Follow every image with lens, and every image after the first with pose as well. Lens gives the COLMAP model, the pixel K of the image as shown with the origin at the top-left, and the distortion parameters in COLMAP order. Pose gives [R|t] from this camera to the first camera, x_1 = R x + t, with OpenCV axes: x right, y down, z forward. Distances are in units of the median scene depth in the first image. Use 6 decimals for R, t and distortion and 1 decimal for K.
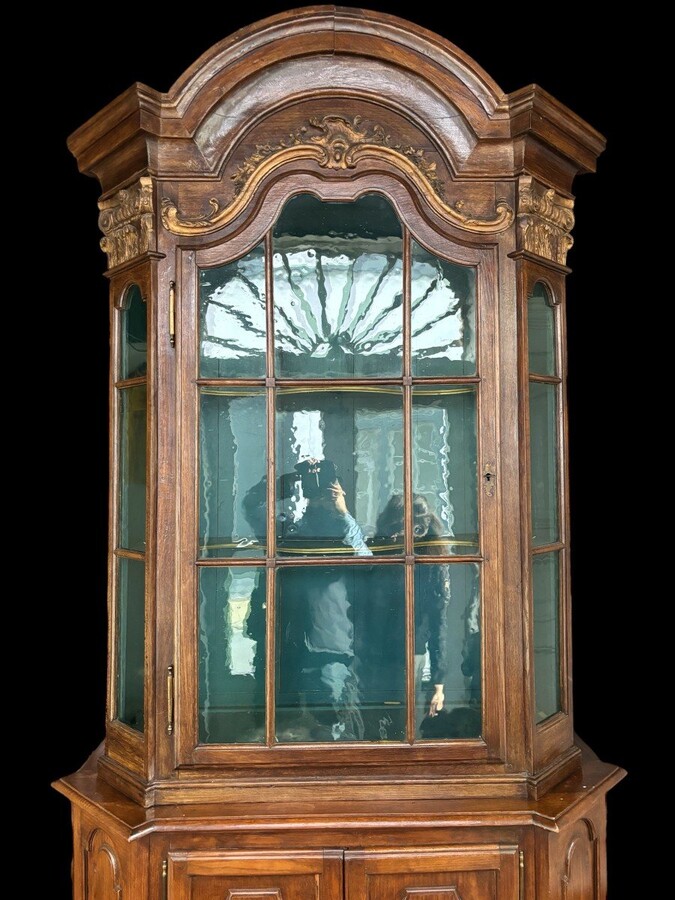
lens RADIAL K [[677.6, 0, 346.6], [0, 677.6, 440.7], [0, 0, 1]] dist [0.043224, -0.043401]
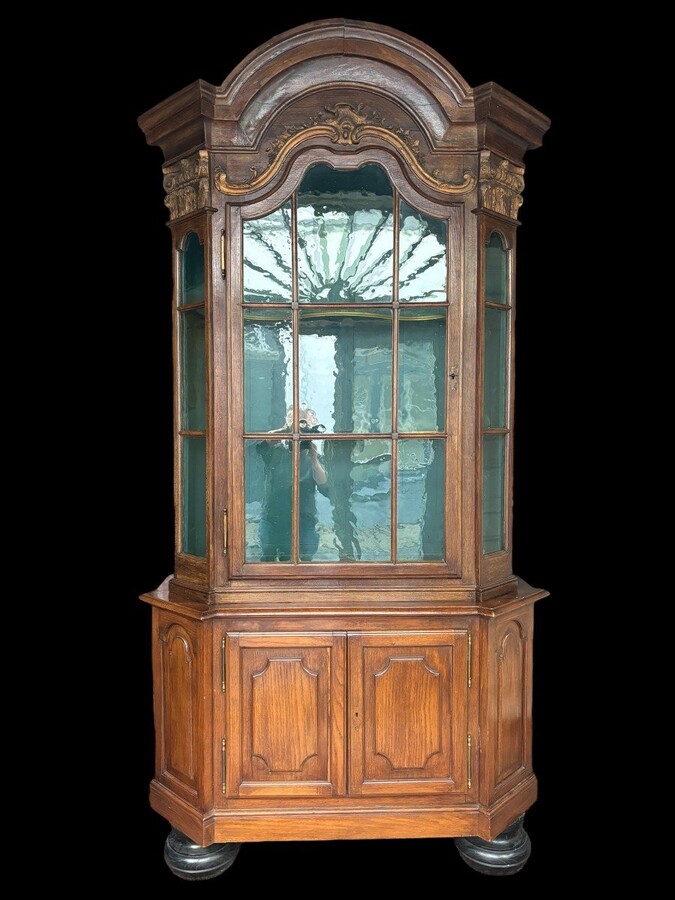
lens RADIAL K [[674.9, 0, 335.2], [0, 674.9, 449.0], [0, 0, 1]] dist [0.030307, -0.005204]
pose [[0.999979, 0.006440, -0.000755, -0.028686], [-0.006367, 0.997307, 0.073068, 0.101565], [0.001224, -0.073061, 0.997327, -0.377323]]
